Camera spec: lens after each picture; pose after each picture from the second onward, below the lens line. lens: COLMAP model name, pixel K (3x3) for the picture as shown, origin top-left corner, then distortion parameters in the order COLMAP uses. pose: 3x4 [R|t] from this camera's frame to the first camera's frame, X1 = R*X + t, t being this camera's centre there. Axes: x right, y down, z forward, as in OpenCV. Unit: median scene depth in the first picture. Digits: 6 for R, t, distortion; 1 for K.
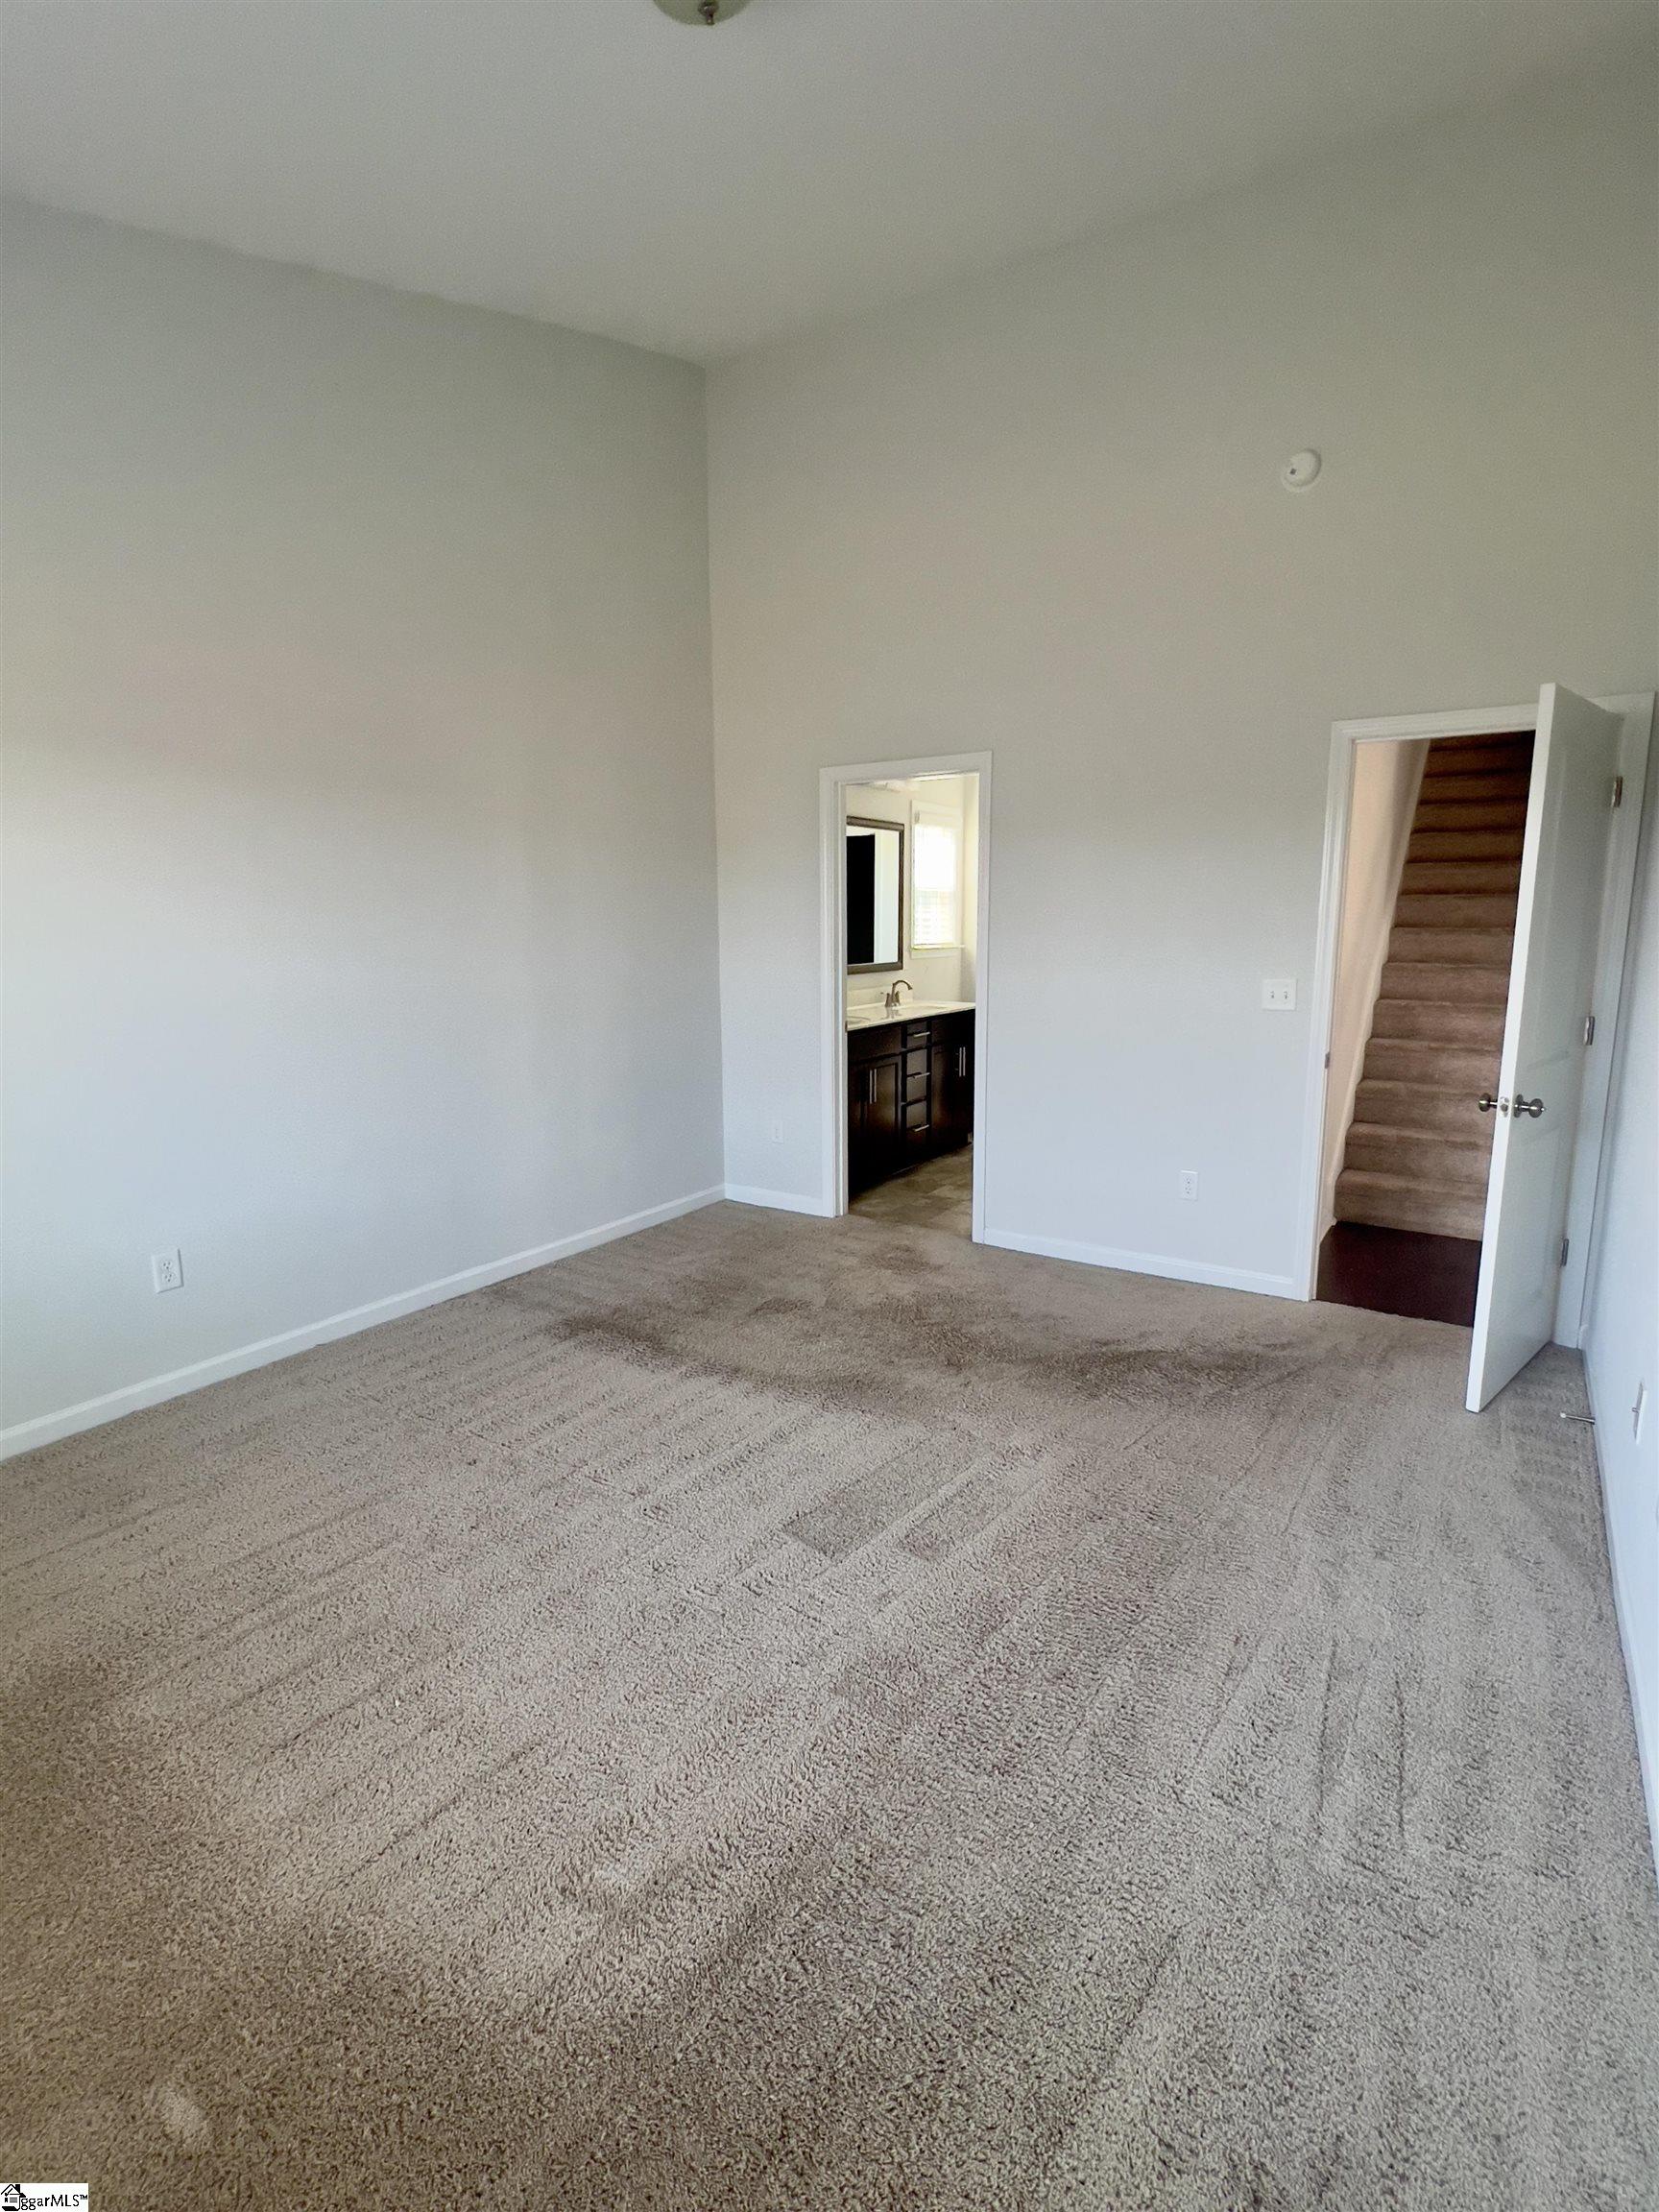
lens RADIAL K [[1066.6, 0, 831.1], [0, 1066.6, 1103.9], [0, 0, 1]] dist [-0.006083, 0.002442]
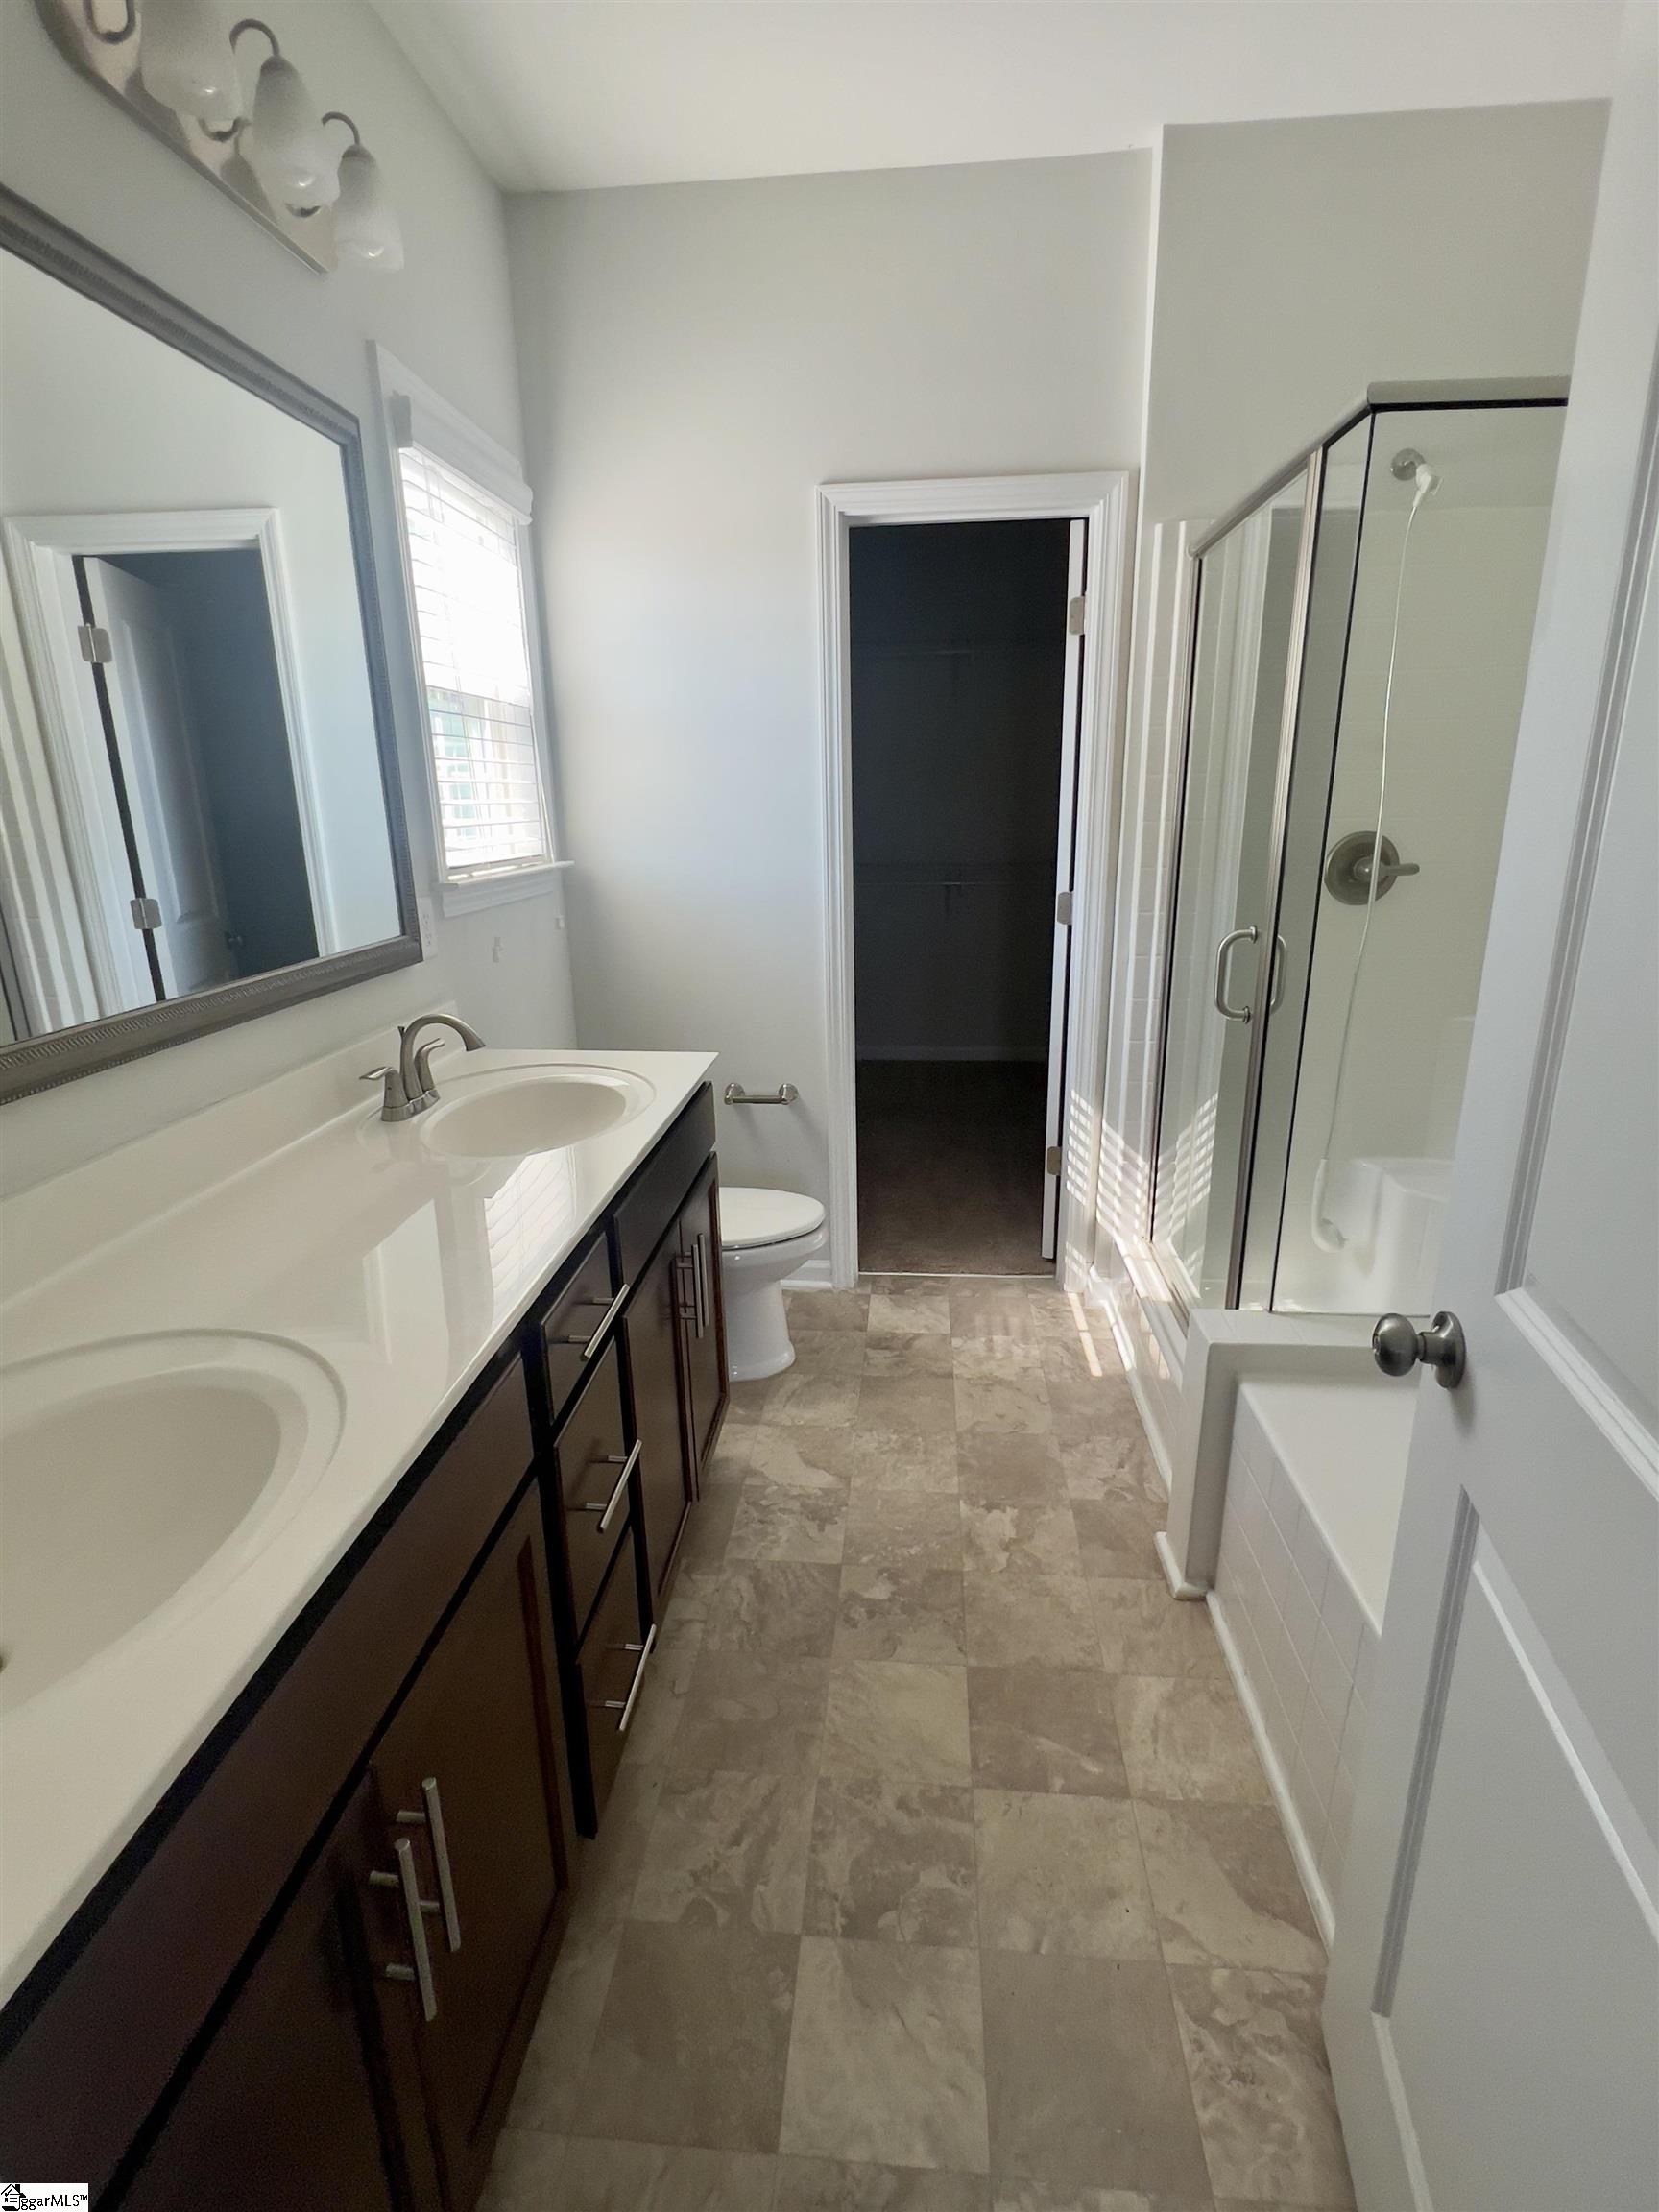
lens RADIAL K [[1066.6, 0, 816.1], [0, 1066.6, 1071.5], [0, 0, 1]] dist [-0.006083, 0.002442]
pose [[0.887352, -0.136372, 0.440464, 0.031702], [0.098990, 0.989332, 0.106884, -0.120445], [-0.450341, -0.051242, 0.891385, 0.718960]]
